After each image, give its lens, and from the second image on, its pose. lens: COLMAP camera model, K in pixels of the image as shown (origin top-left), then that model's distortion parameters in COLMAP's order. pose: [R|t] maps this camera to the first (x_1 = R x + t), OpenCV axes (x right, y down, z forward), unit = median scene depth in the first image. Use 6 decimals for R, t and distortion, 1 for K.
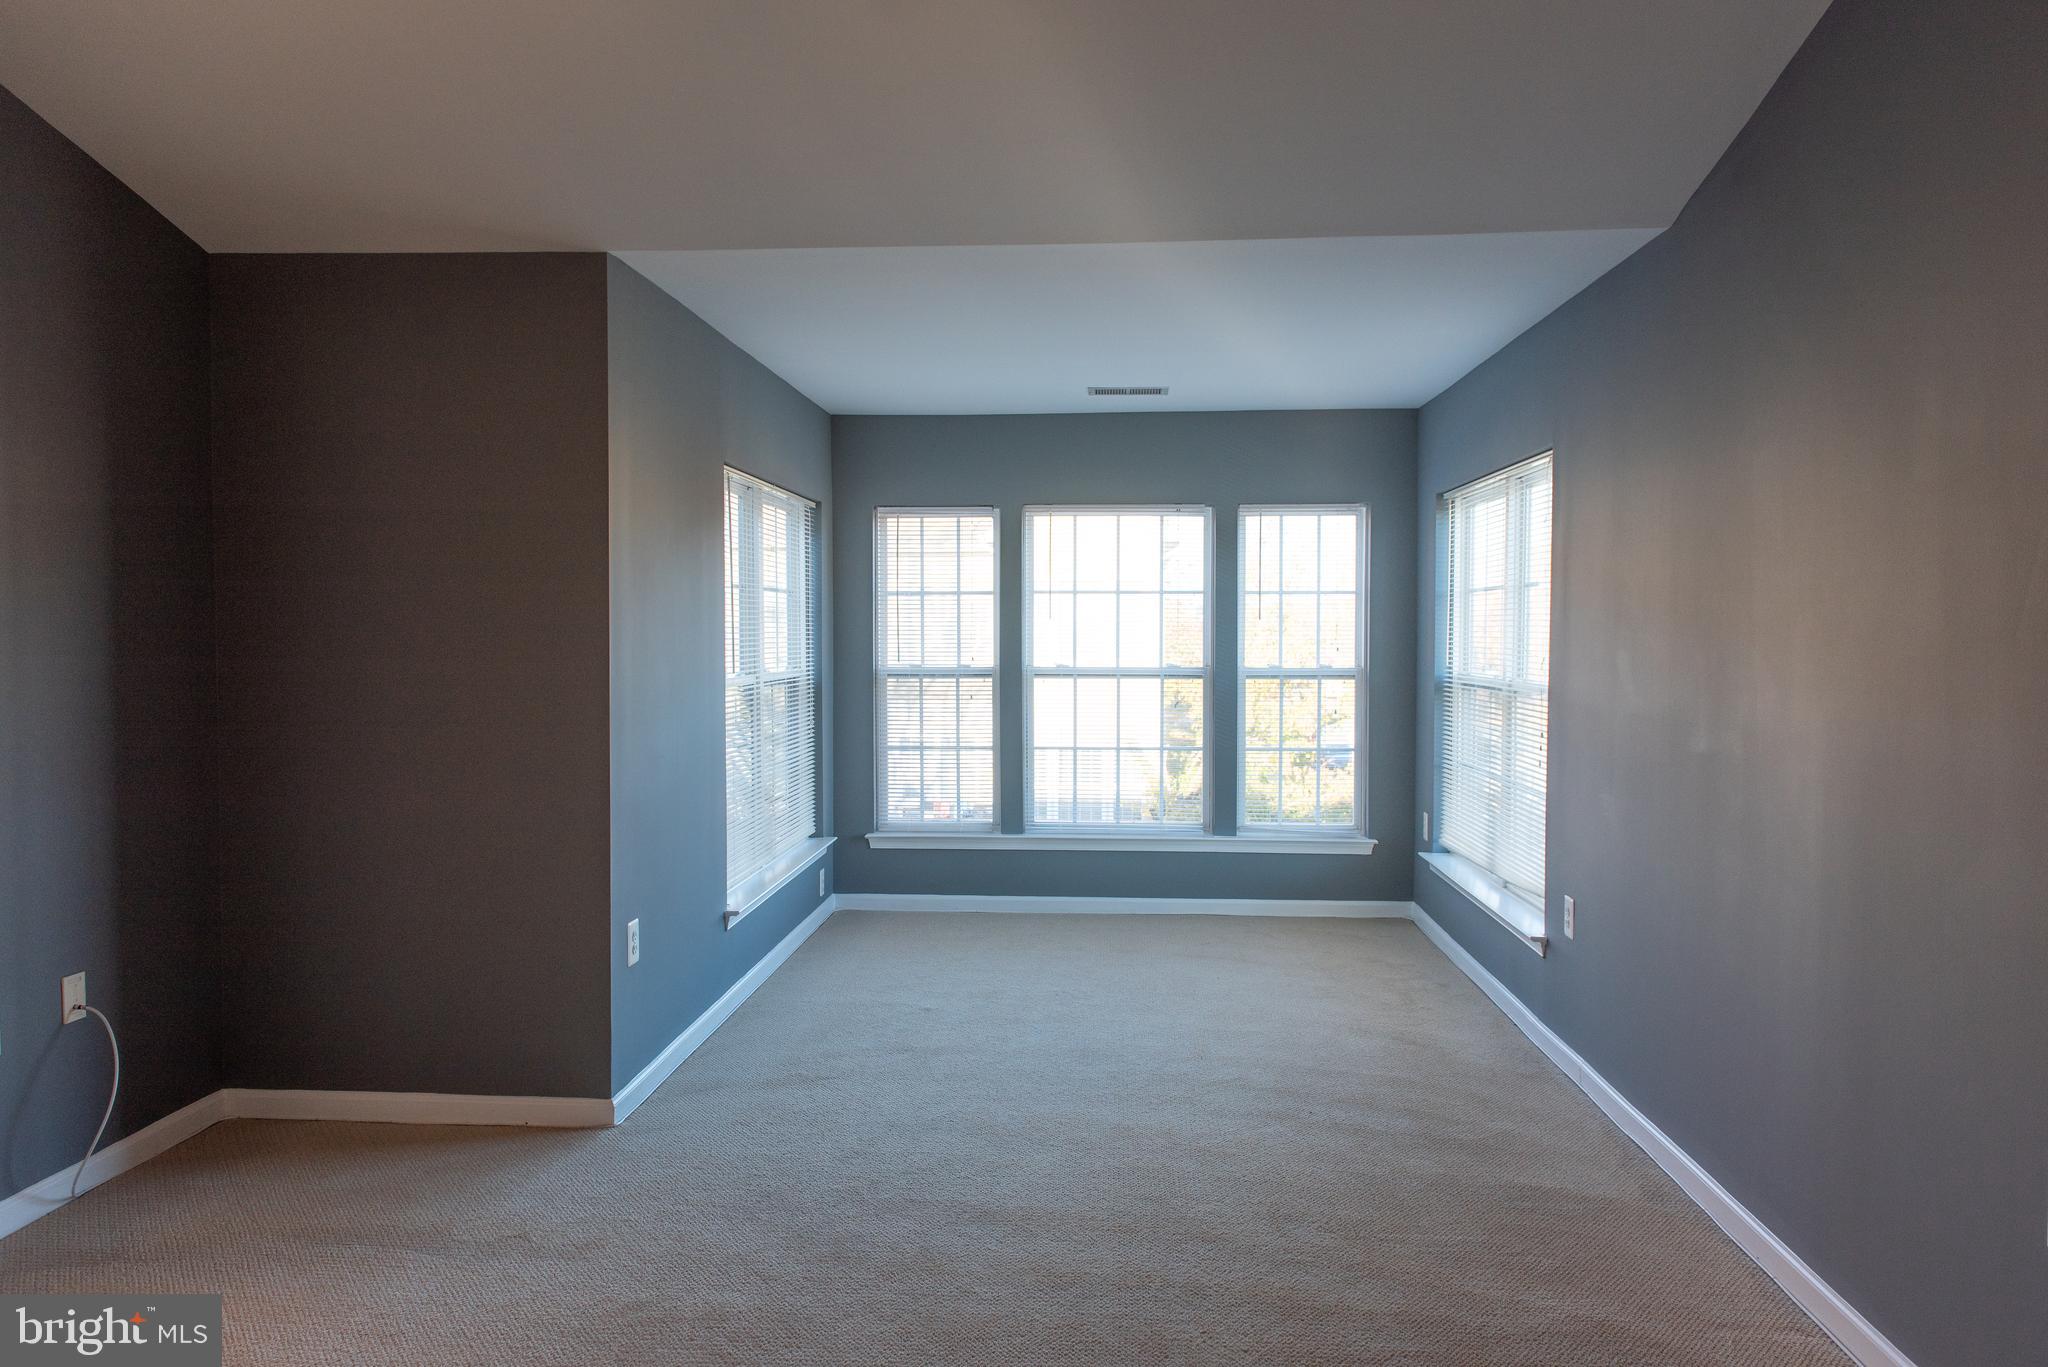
lens RADIAL K [[1420.4, 0, 1024.0], [0, 1420.4, 683.5], [0, 0, 1]] dist [0.003359, -0.004633]
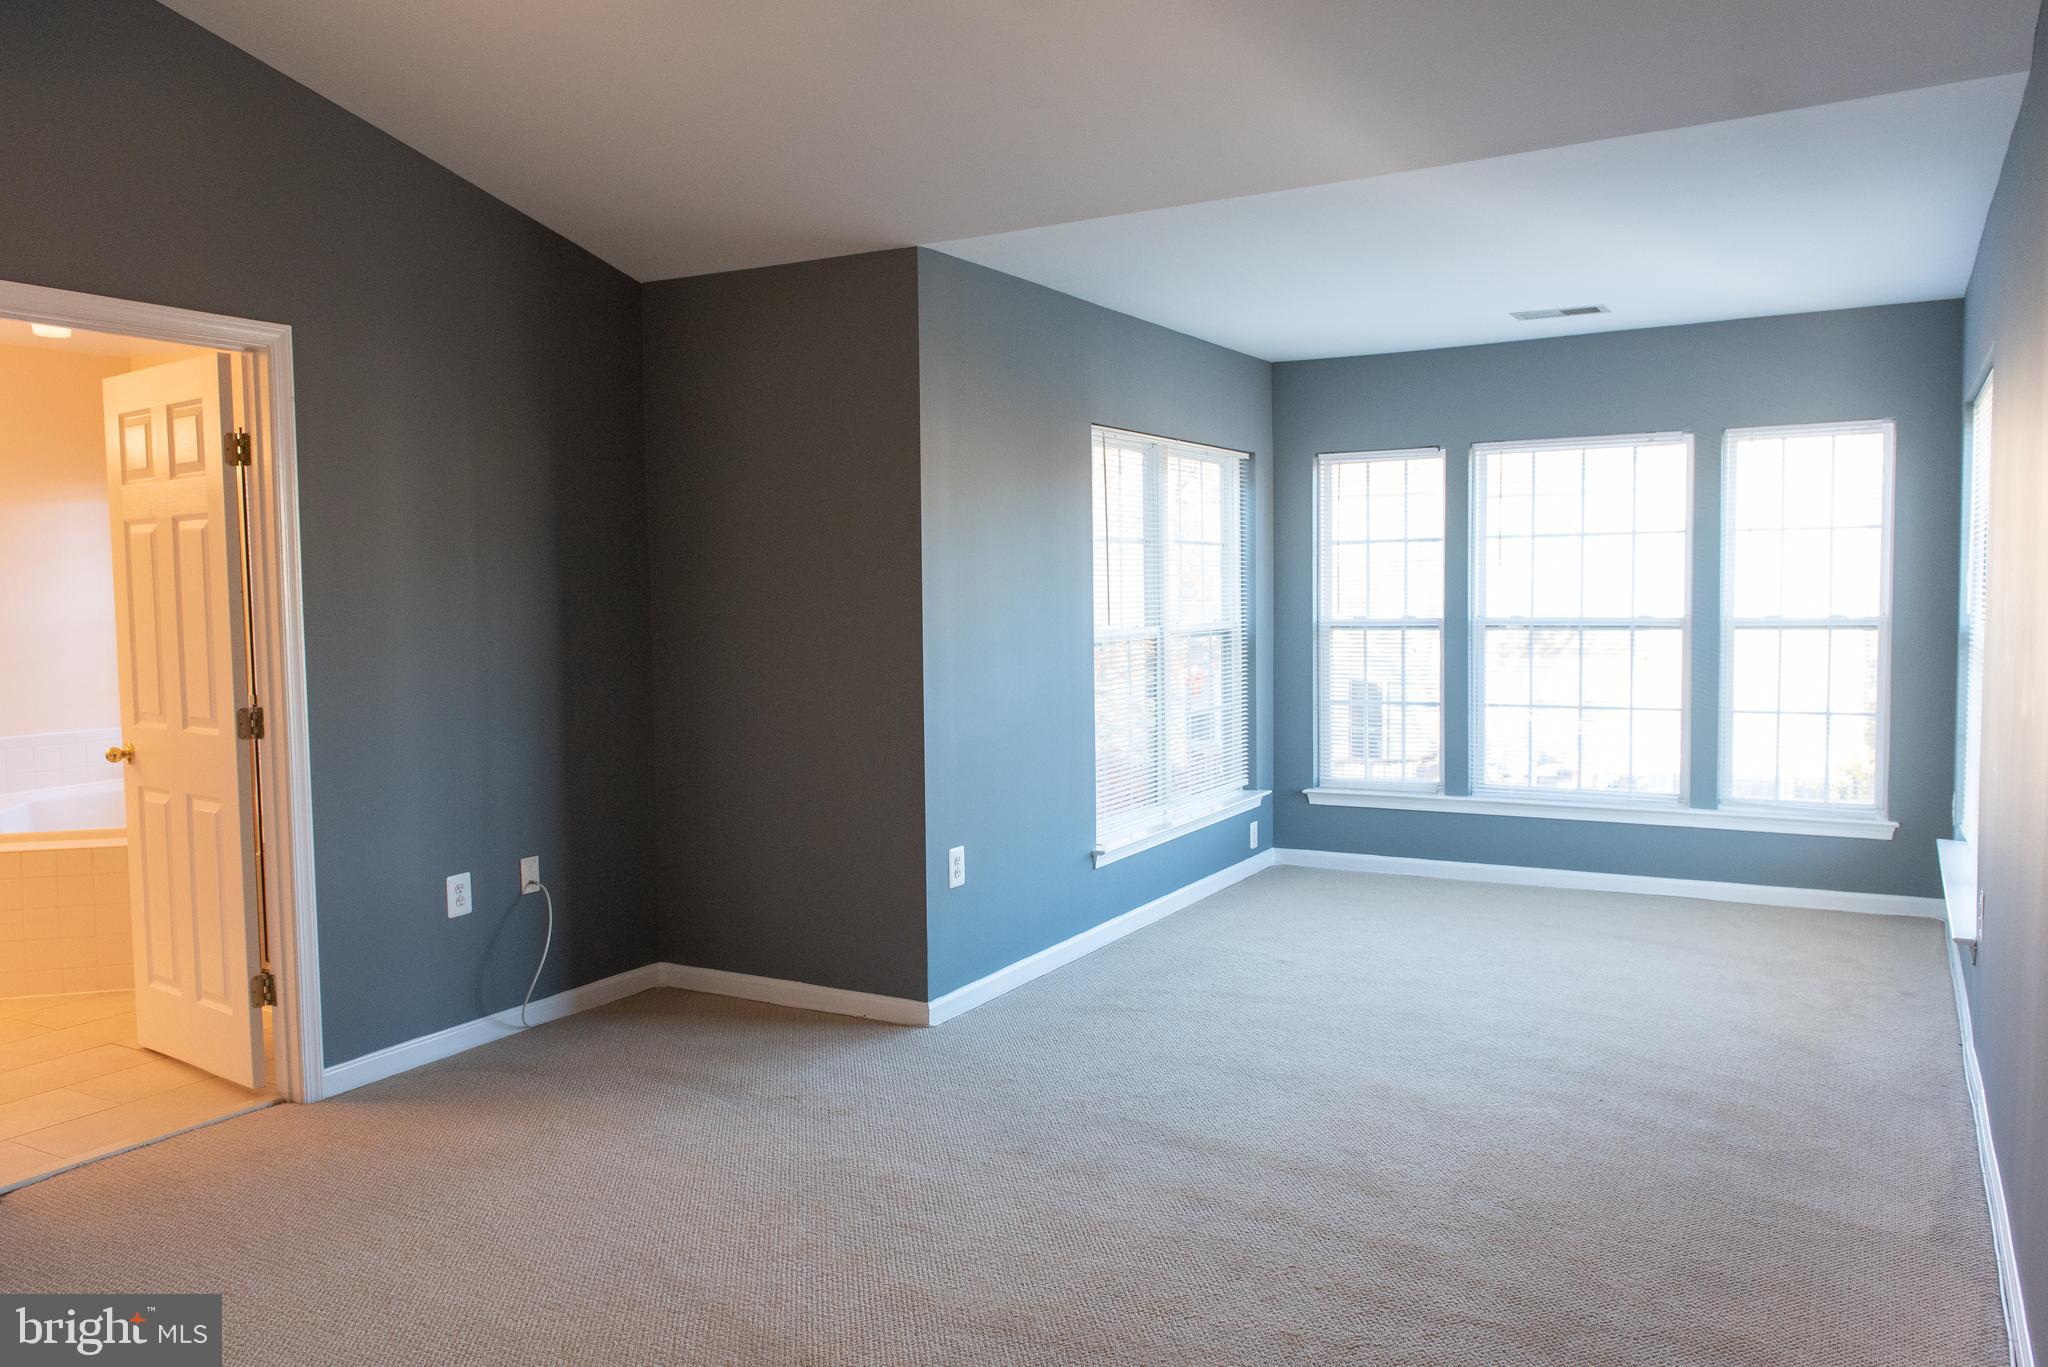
lens RADIAL K [[1503.8, 0, 1024.0], [0, 1503.8, 683.5], [0, 0, 1]] dist [0.003708, -0.002775]
pose [[0.899581, 0.013486, -0.436546, 0.184512], [-0.000658, 0.999564, 0.029523, 0.002724], [0.436754, -0.026271, 0.899197, -0.019724]]
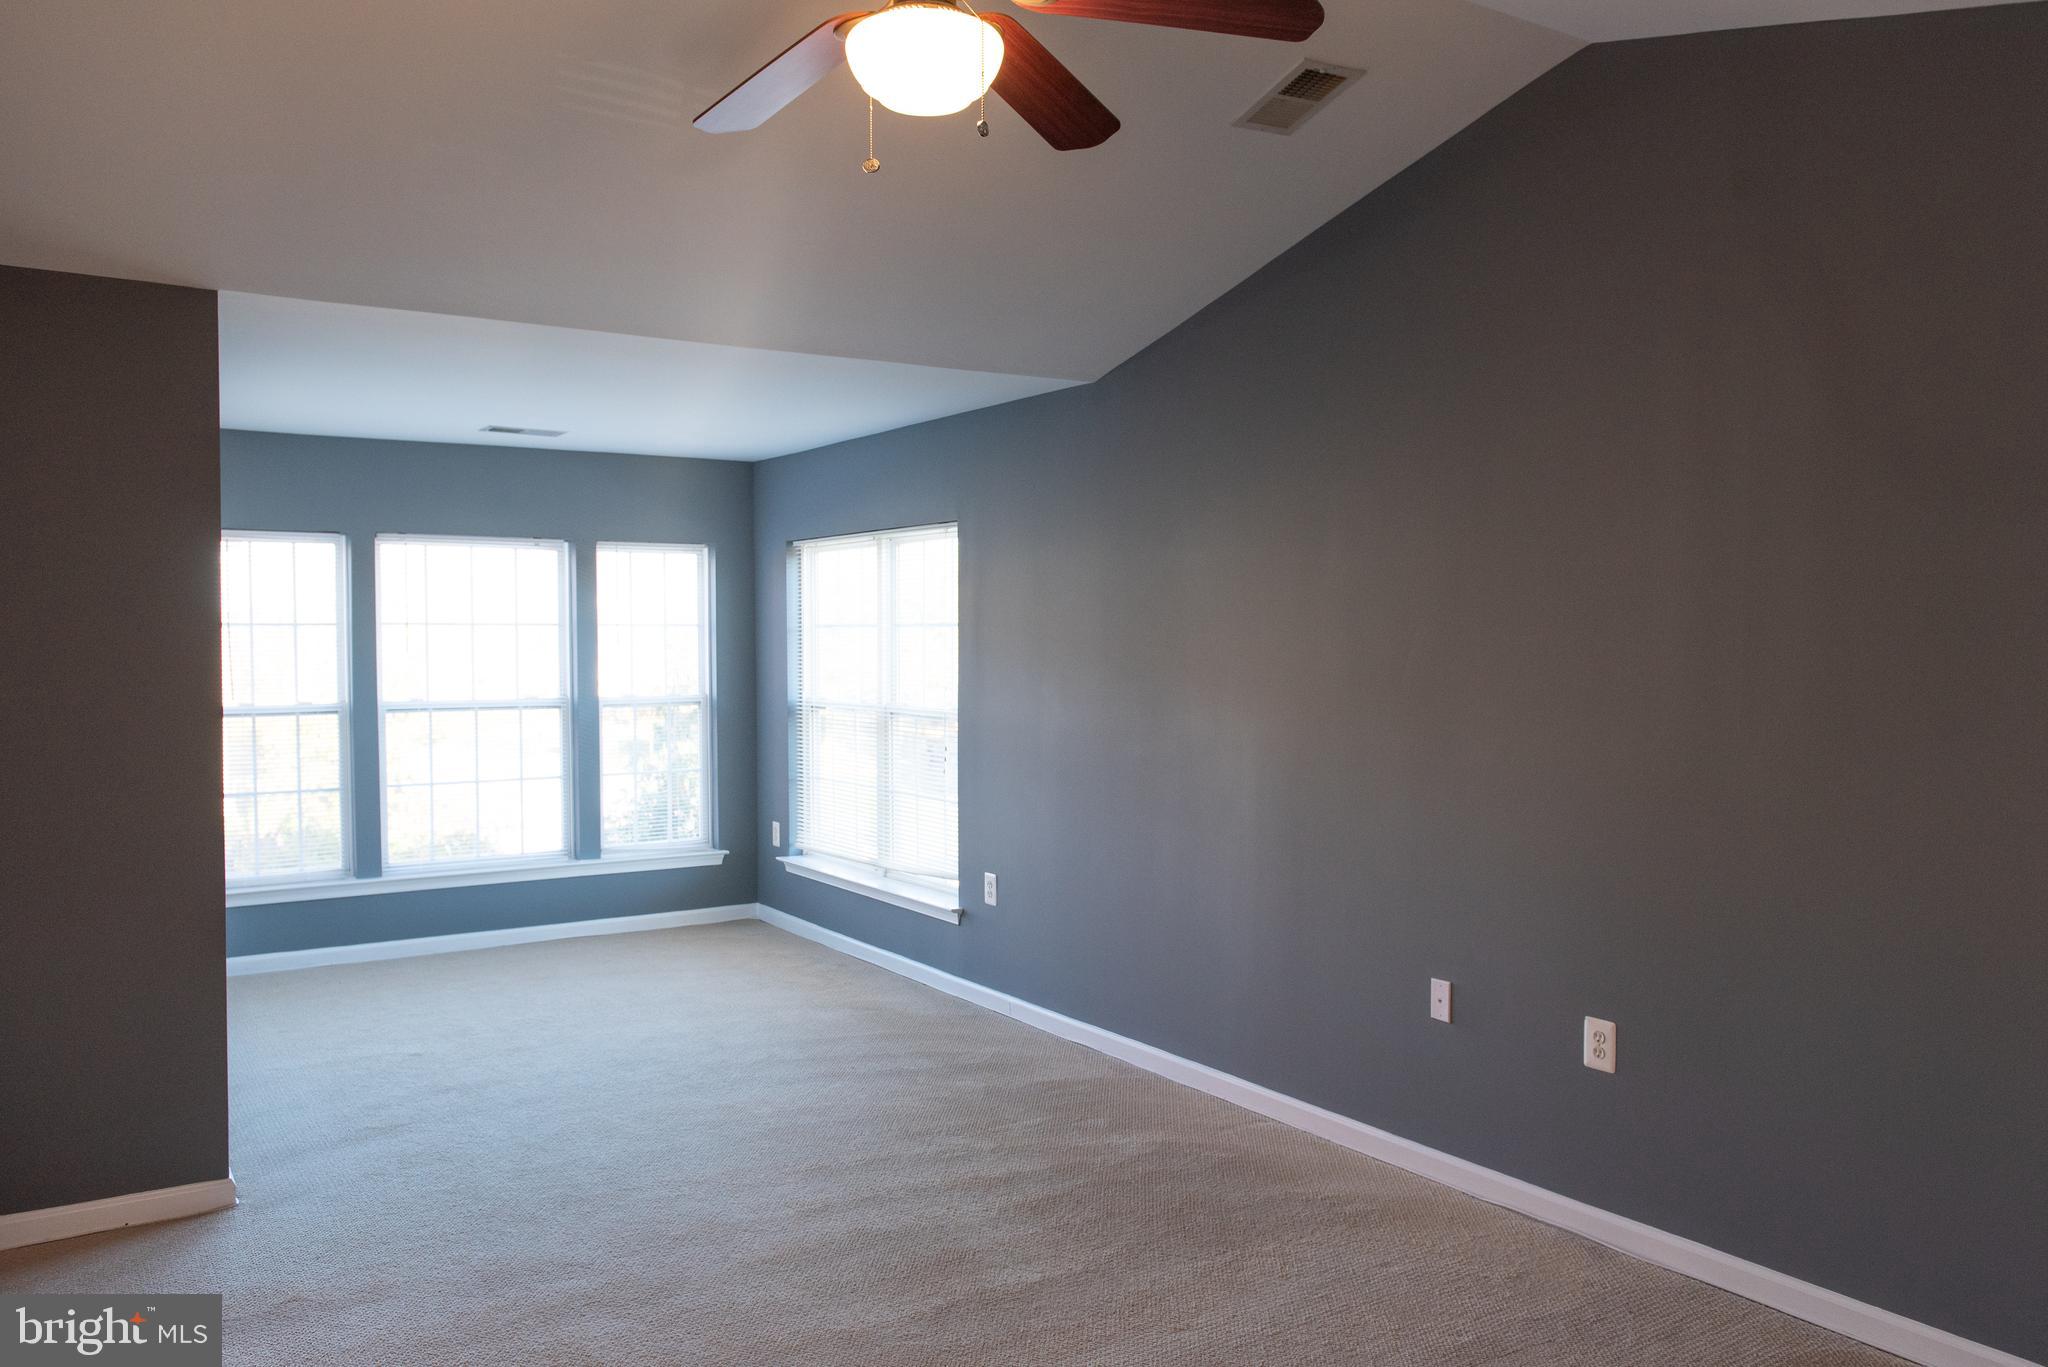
lens RADIAL K [[1516.0, 0, 1024.0], [0, 1516.0, 683.5], [0, 0, 1]] dist [0.000203, -0.004037]
pose [[0.798534, -0.020880, 0.601587, -0.292976], [0.024346, 0.999701, 0.002381, -0.017646], [-0.601457, 0.012744, 0.798803, -0.084371]]
